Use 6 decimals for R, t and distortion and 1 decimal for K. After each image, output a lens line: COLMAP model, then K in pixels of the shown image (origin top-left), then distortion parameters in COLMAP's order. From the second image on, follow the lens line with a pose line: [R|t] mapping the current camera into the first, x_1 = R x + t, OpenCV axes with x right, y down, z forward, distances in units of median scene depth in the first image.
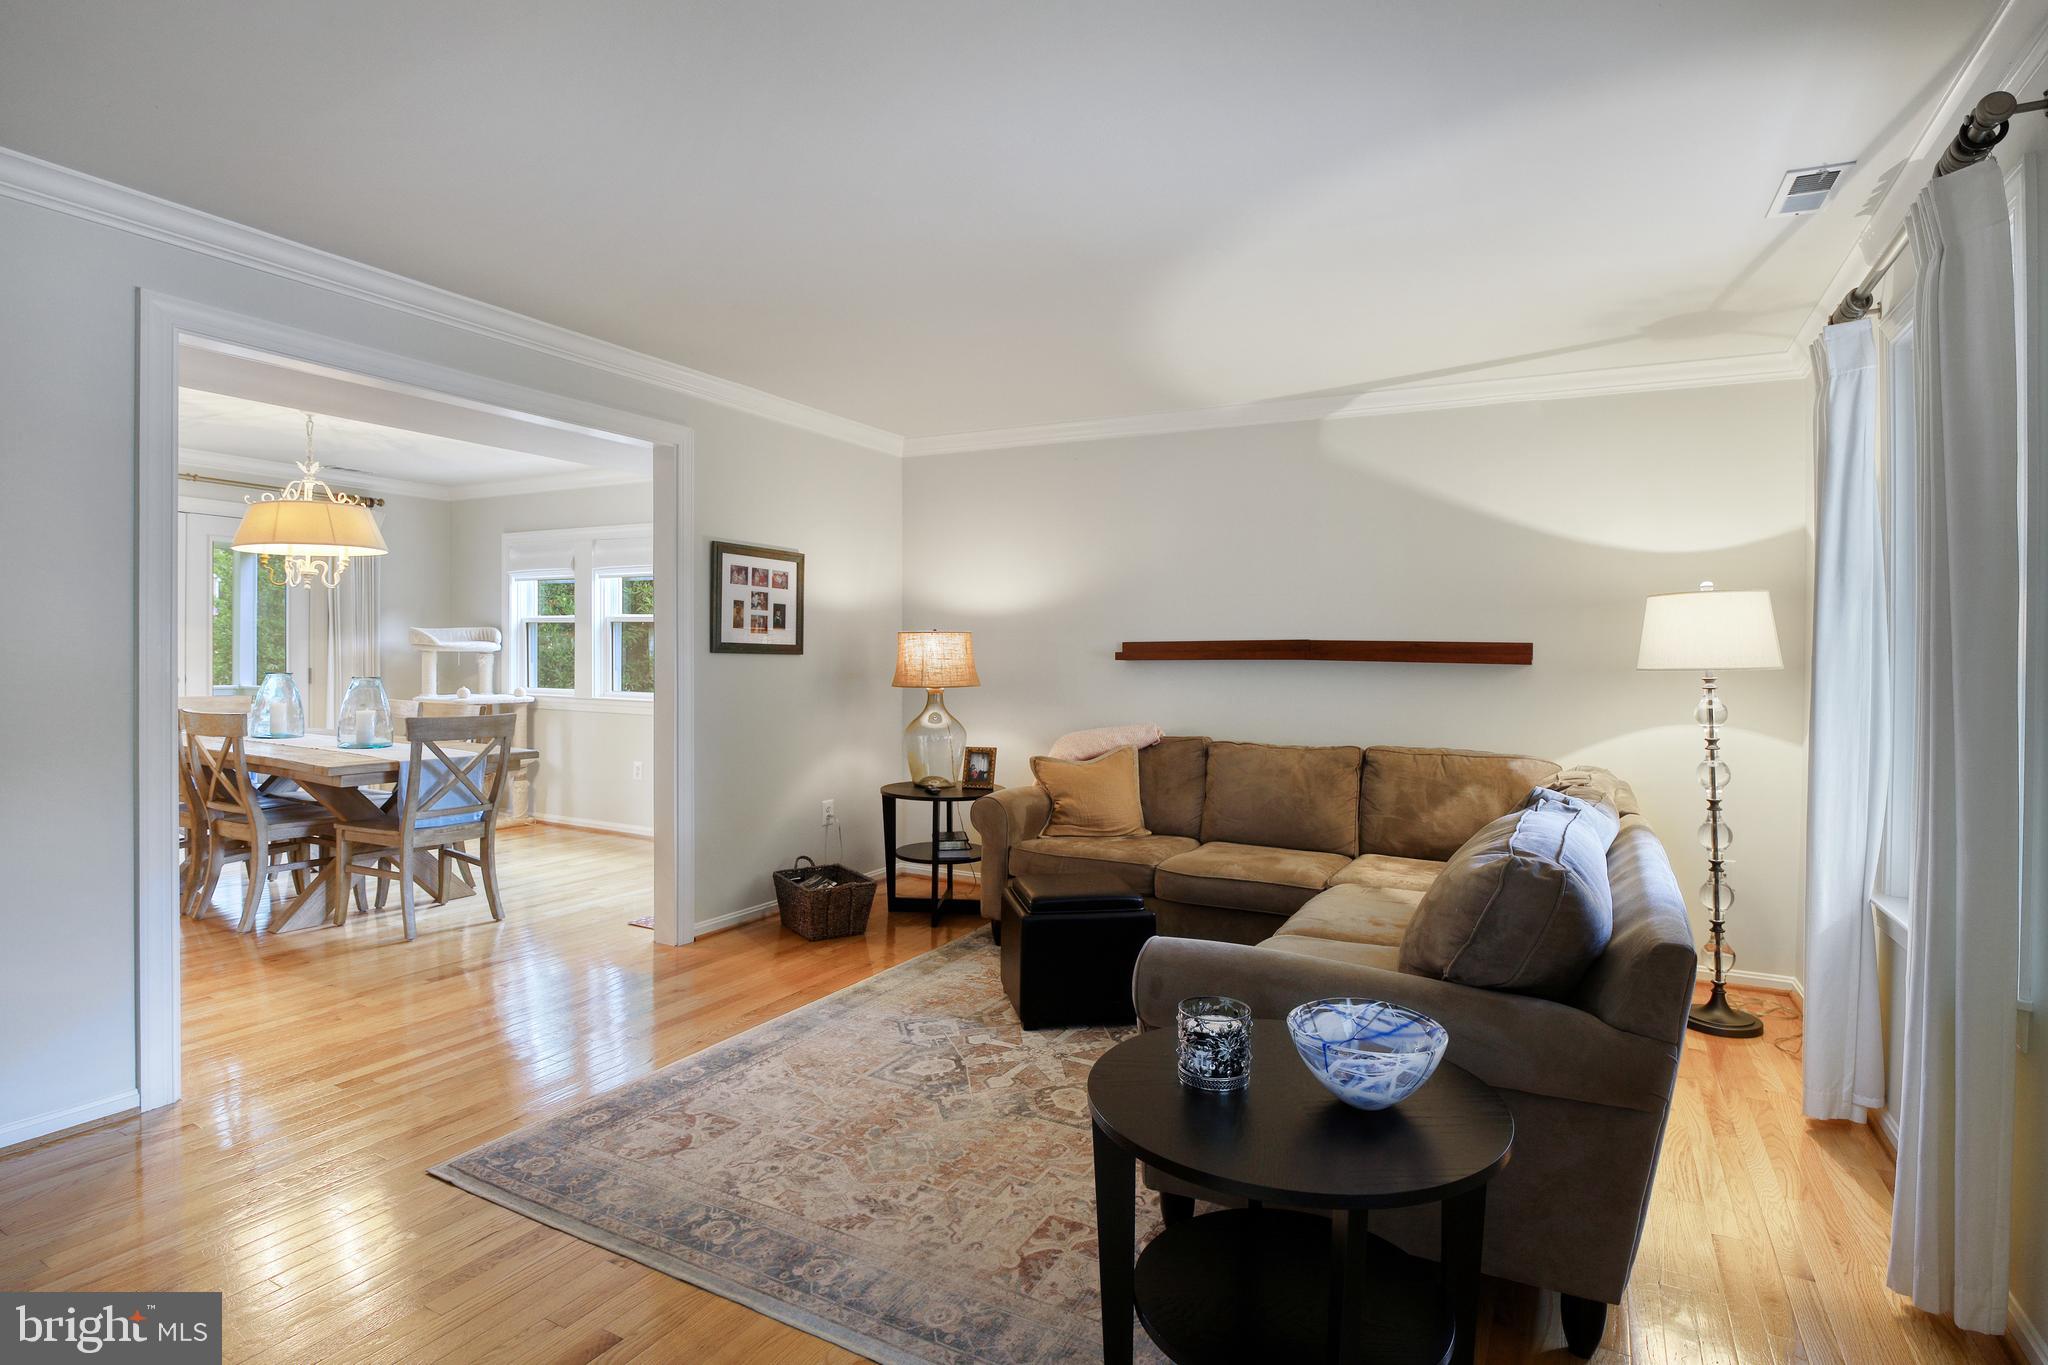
lens RADIAL K [[1013.8, 0, 1032.2], [0, 1013.8, 663.0], [0, 0, 1]] dist [-0.033336, -0.000717]
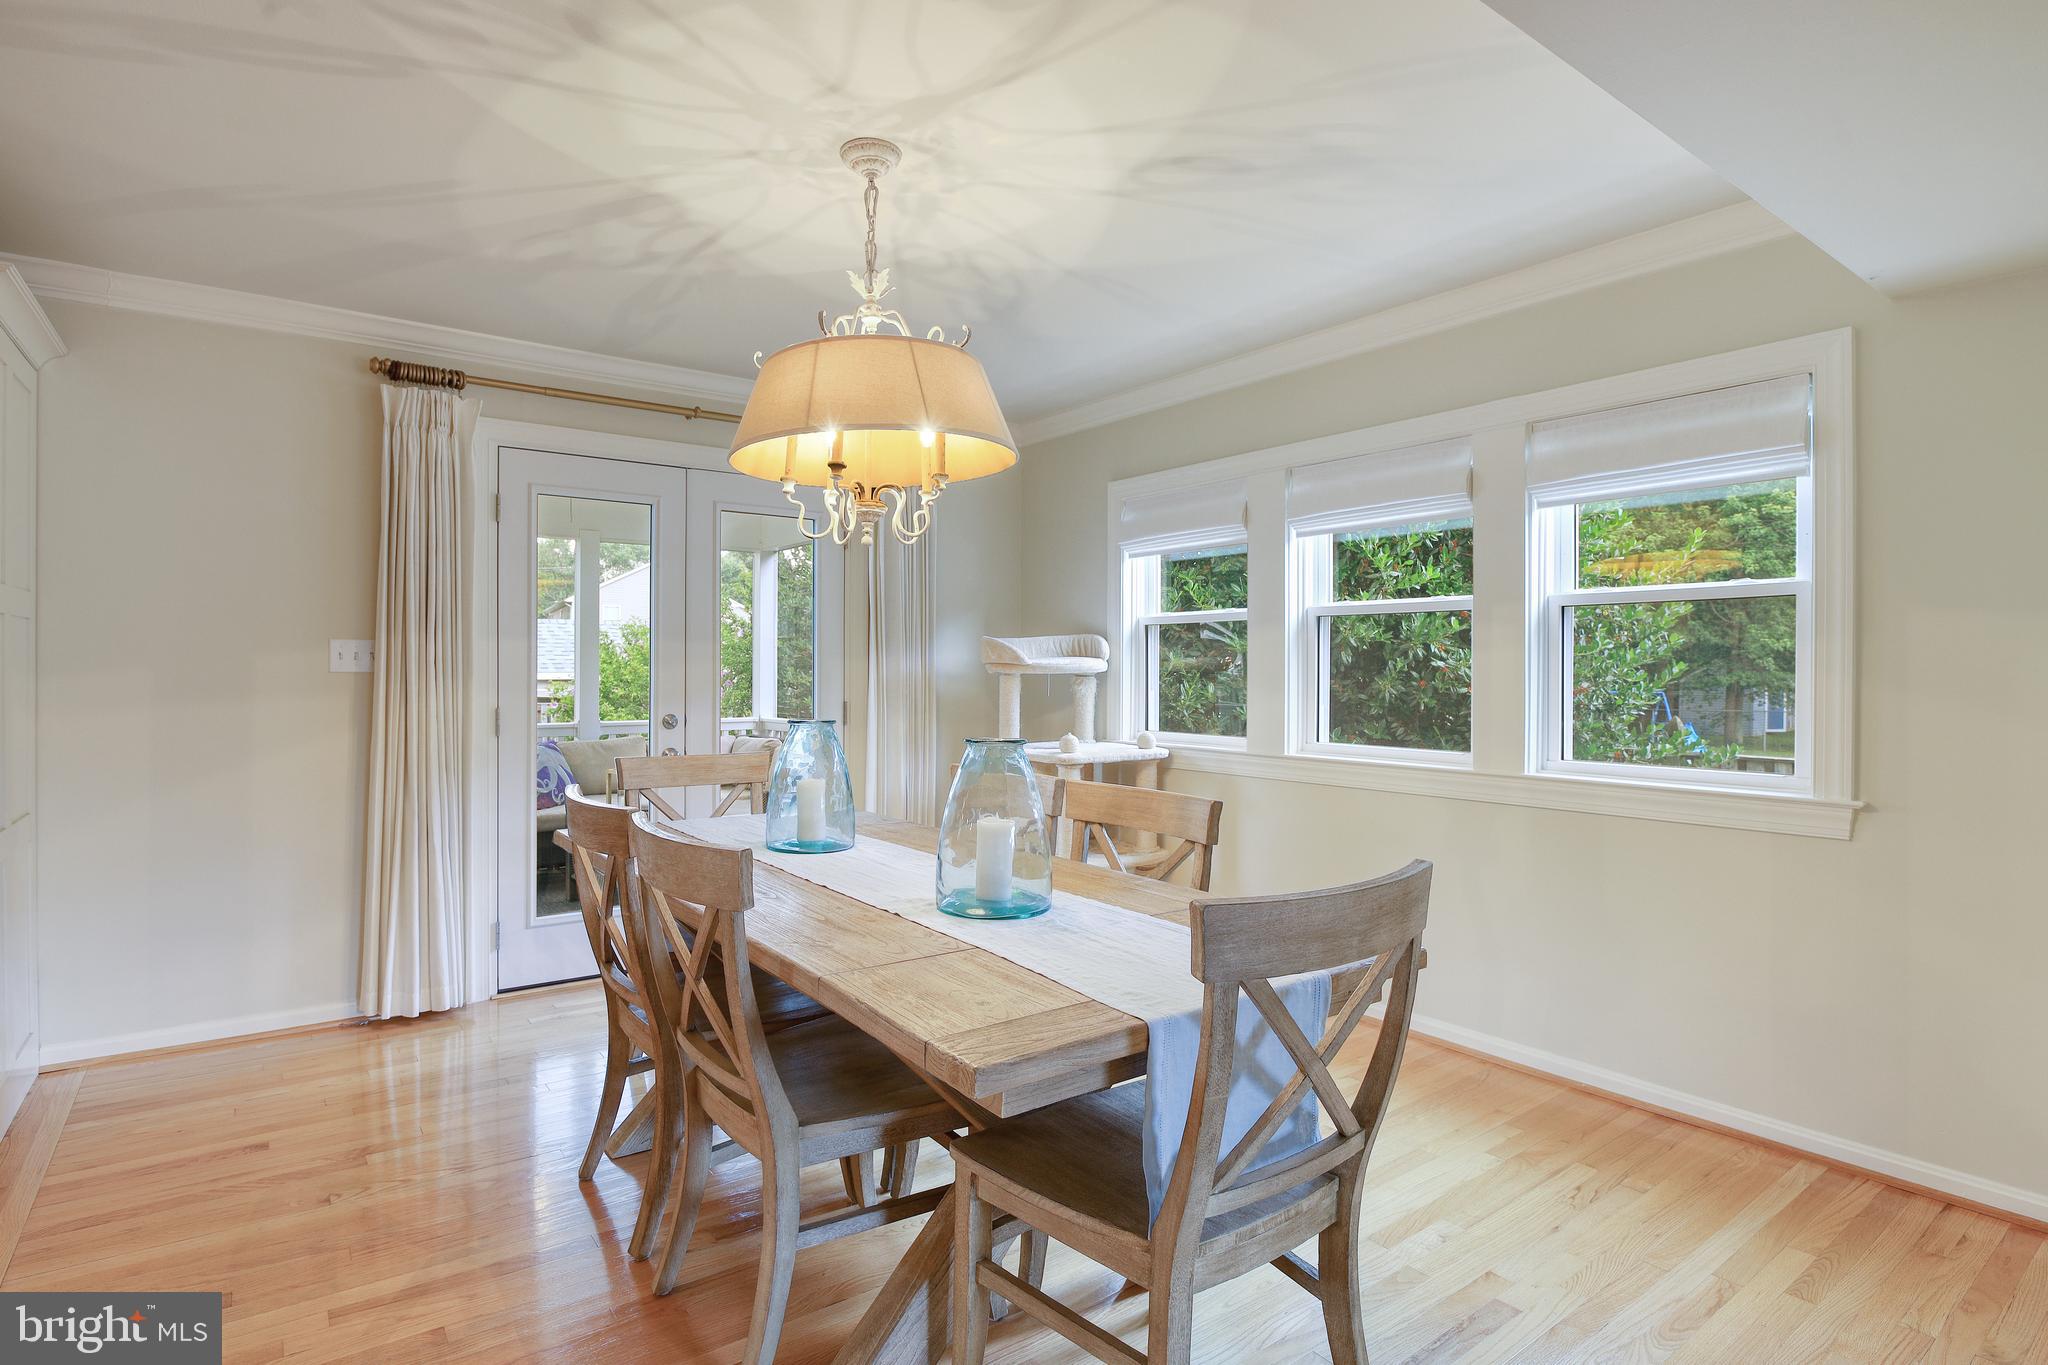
lens RADIAL K [[1028.8, 0, 1020.6], [0, 1028.8, 624.6], [0, 0, 1]] dist [-0.002066, -0.012641]
pose [[0.908012, -0.035213, -0.417461, -0.552397], [0.013212, 0.998373, -0.055476, -0.012310], [0.418735, 0.044857, 0.907000, 0.709878]]
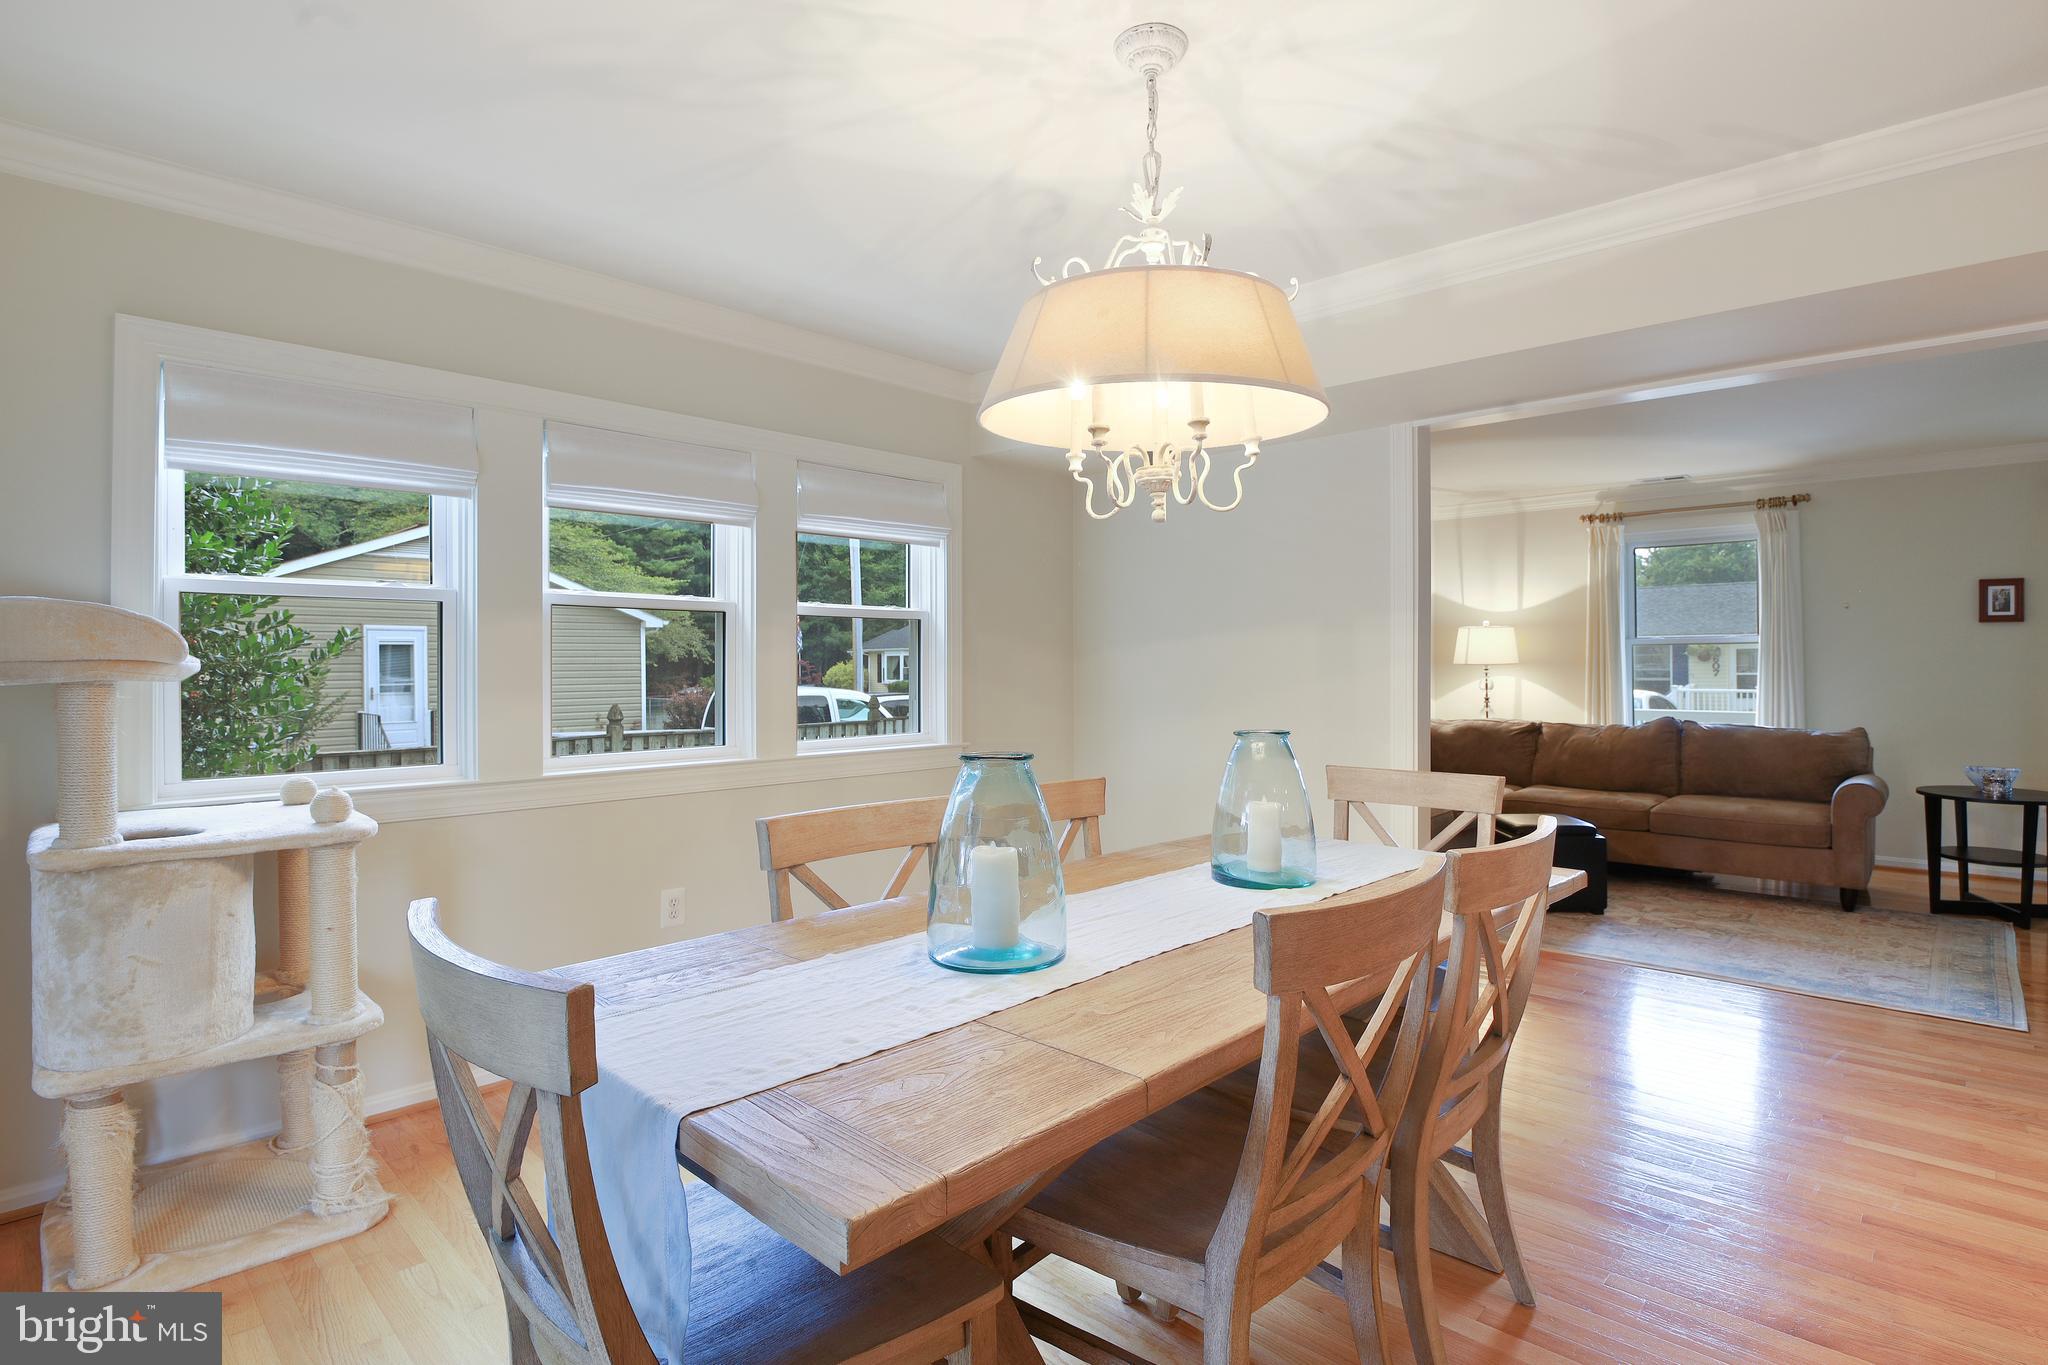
lens RADIAL K [[1028.8, 0, 1020.6], [0, 1028.8, 624.6], [0, 0, 1]] dist [-0.002066, -0.012641]
pose [[0.259645, 0.019134, 0.965514, -1.325115], [0.011399, 0.999673, -0.022877, -0.029793], [-0.965637, 0.016945, 0.259342, 1.119748]]
